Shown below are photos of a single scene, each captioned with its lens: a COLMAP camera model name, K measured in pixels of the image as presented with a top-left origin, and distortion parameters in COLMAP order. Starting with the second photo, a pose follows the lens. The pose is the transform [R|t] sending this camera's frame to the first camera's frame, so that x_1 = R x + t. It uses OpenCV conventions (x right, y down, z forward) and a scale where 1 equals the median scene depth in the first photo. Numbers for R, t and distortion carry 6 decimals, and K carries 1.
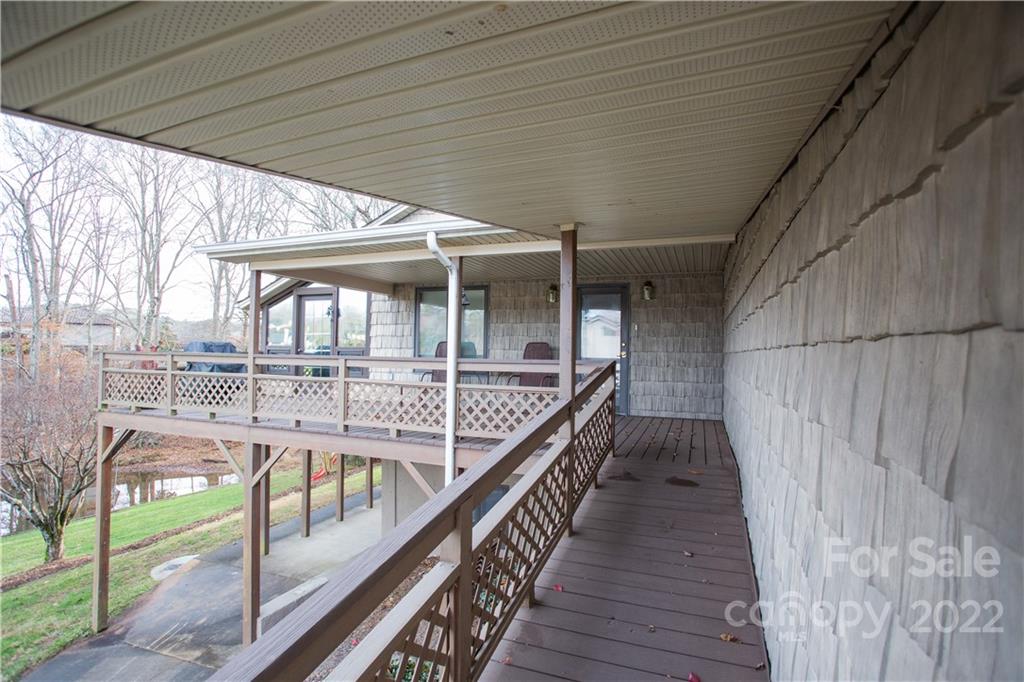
lens RADIAL K [[490.2, 0, 501.3], [0, 490.2, 341.6], [0, 0, 1]] dist [-0.002431, 0.001681]
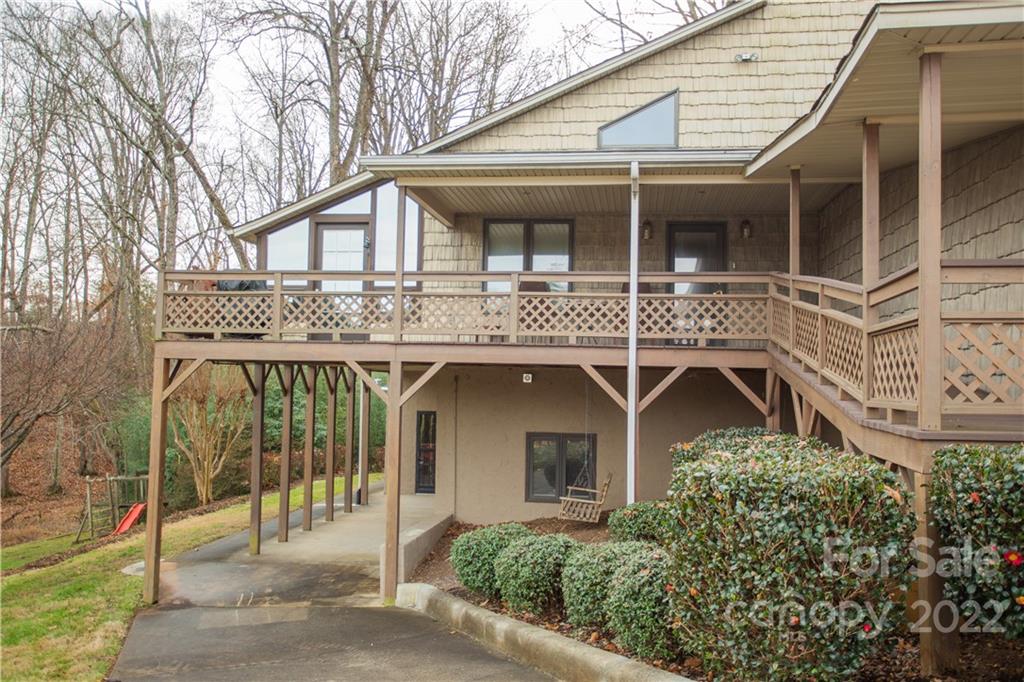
lens RADIAL K [[894.7, 0, 507.6], [0, 894.7, 342.6], [0, 0, 1]] dist [0.002665, 0.007409]
pose [[0.960392, 0.013369, 0.278330, -0.714291], [-0.006875, 0.999681, -0.024293, 0.187476], [-0.278566, 0.021417, 0.960178, -0.686656]]
